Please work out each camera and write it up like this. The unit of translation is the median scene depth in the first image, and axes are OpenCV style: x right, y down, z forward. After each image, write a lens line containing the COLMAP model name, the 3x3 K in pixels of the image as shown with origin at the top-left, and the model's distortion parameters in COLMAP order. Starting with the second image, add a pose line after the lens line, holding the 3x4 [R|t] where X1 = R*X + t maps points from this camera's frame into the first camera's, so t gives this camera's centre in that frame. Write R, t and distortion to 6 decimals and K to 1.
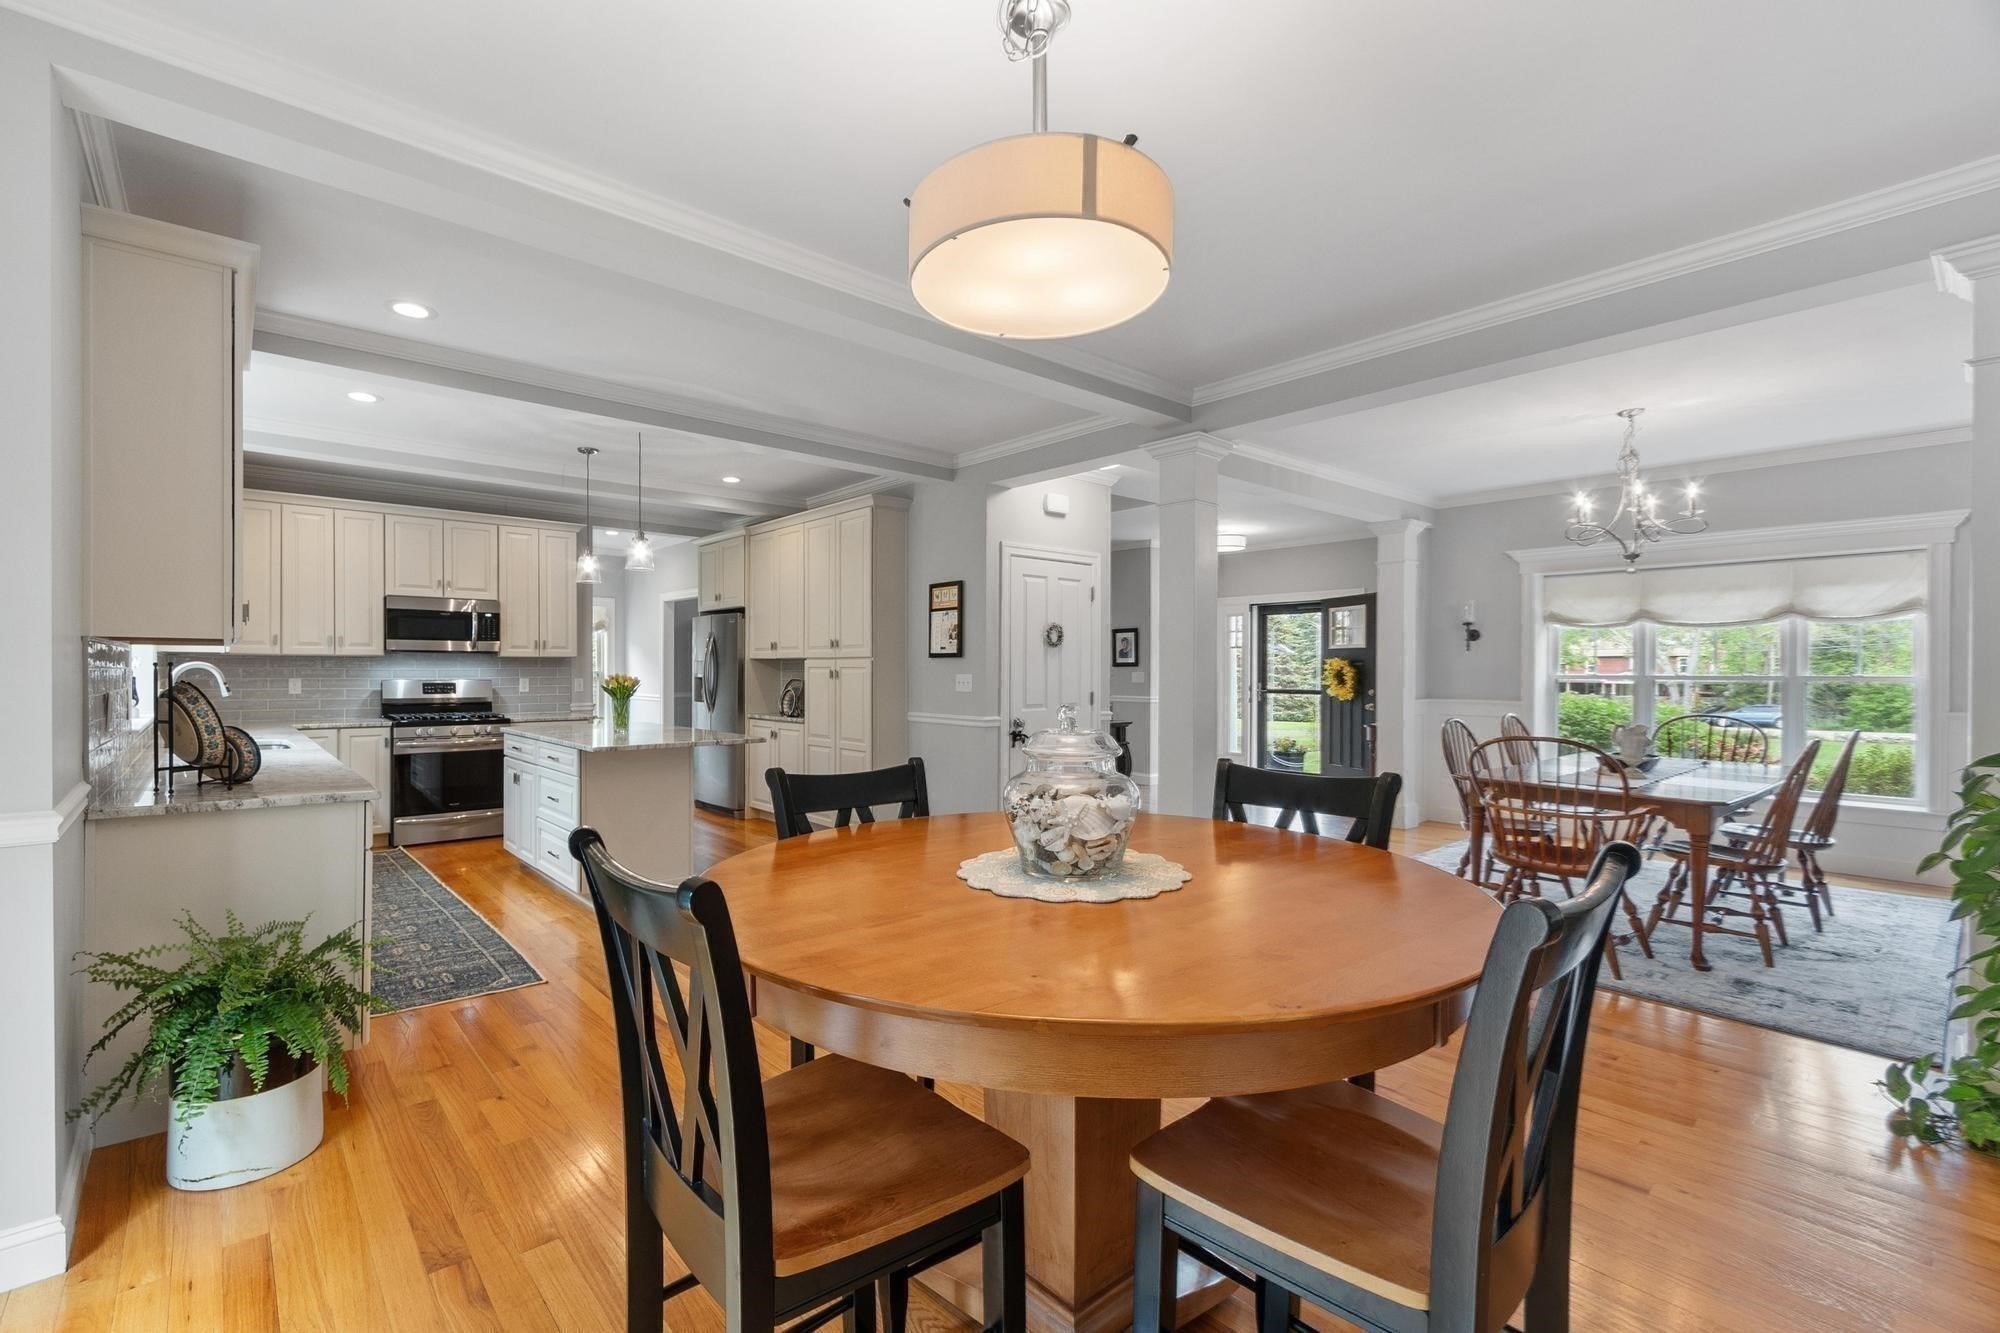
lens RADIAL K [[868.5, 0, 952.7], [0, 868.5, 666.3], [0, 0, 1]] dist [0.004782, -0.000590]
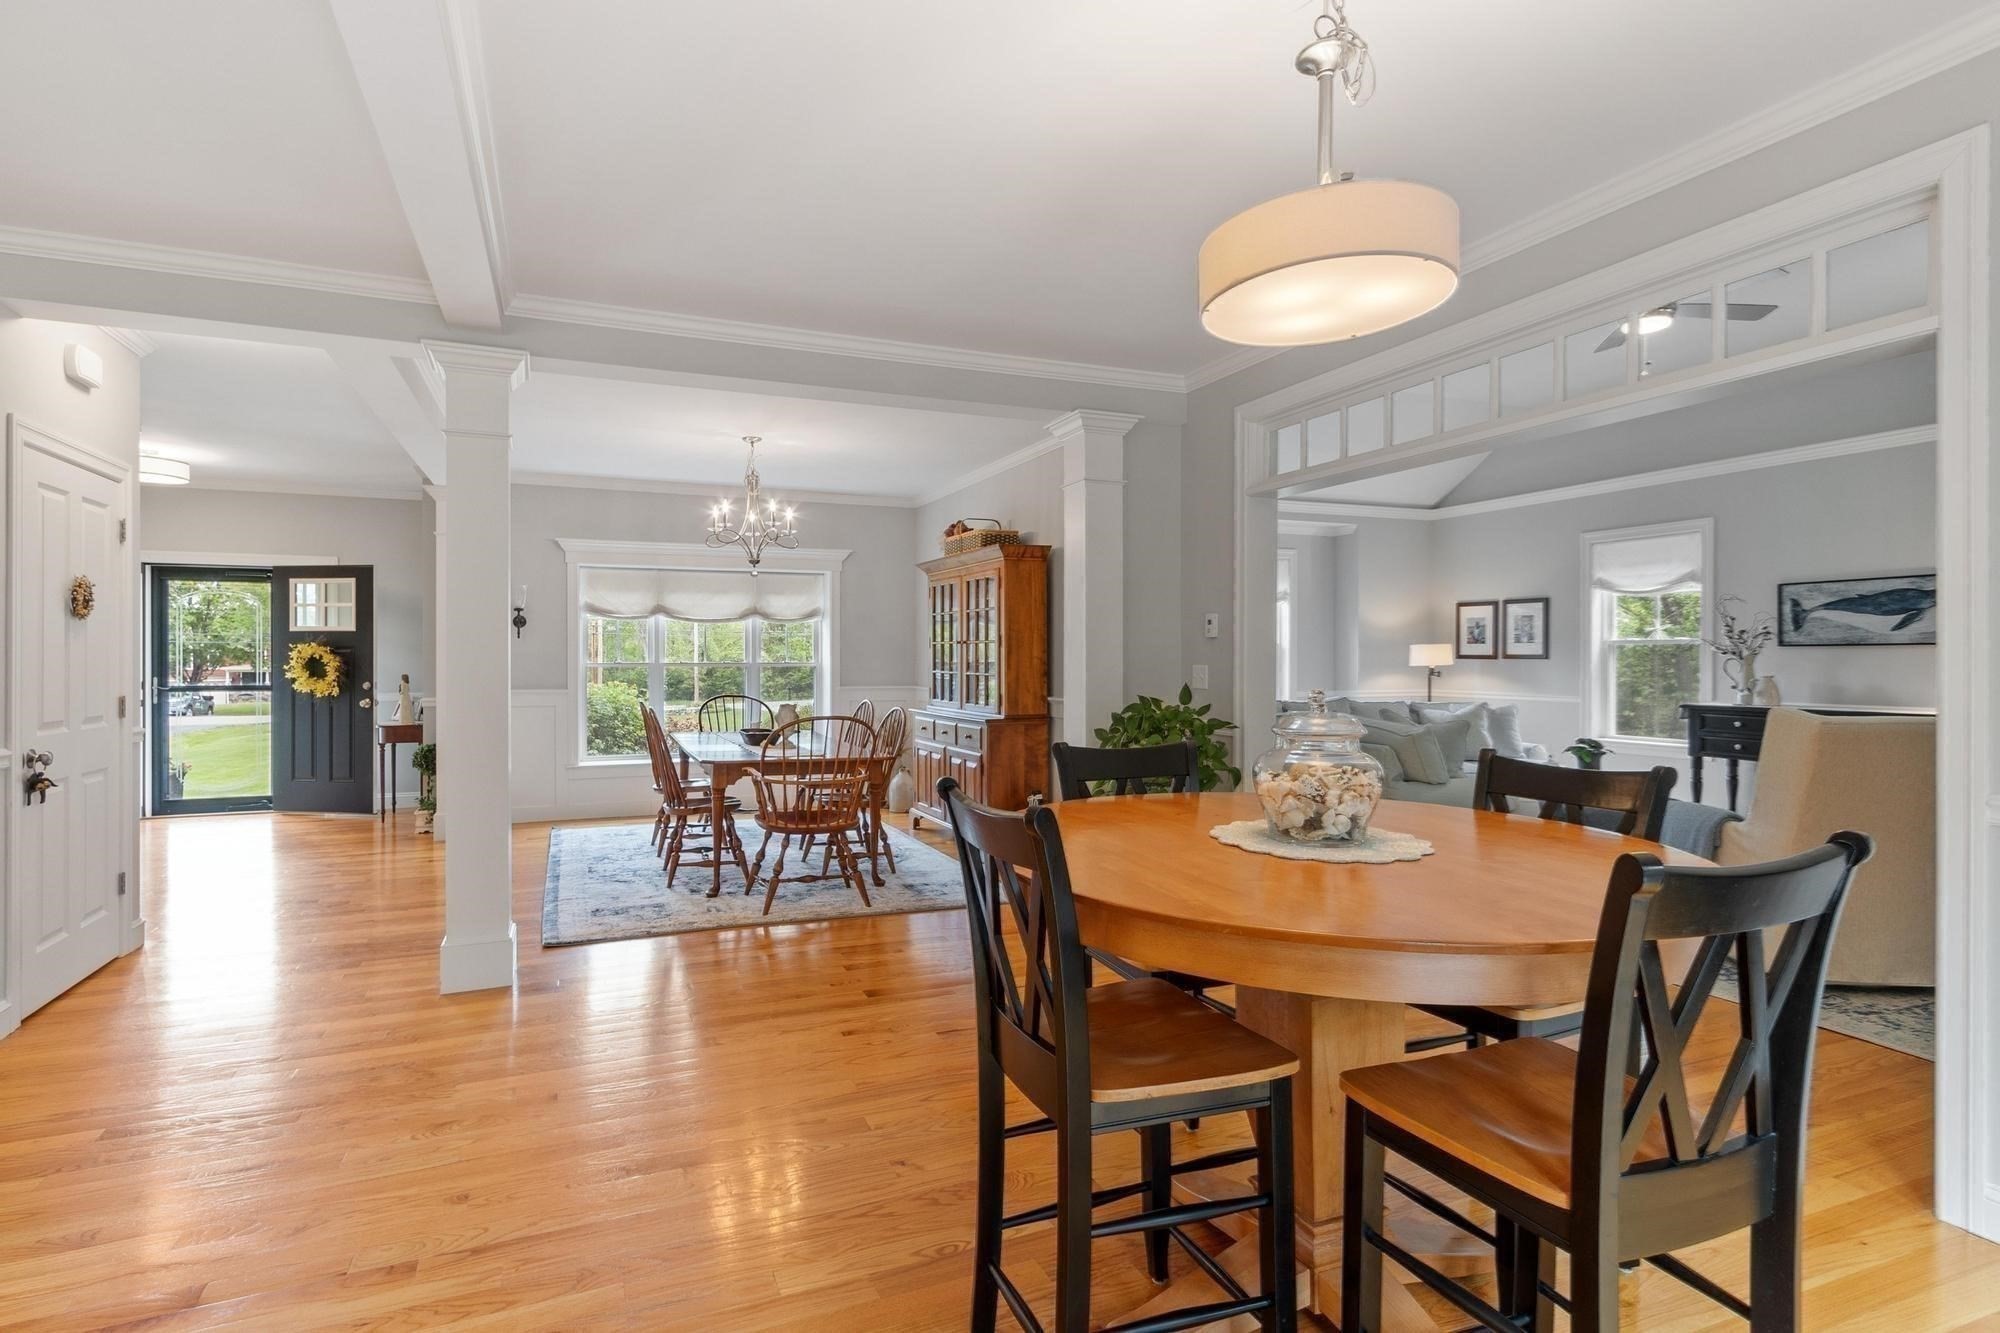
lens RADIAL K [[974.6, 0, 946.9], [0, 974.6, 660.5], [0, 0, 1]] dist [0.002765, 0.000273]
pose [[0.316588, -0.004085, 0.948554, -0.275112], [-0.002424, 0.999984, 0.005115, -0.000013], [-0.948560, -0.003919, 0.316573, 0.239010]]
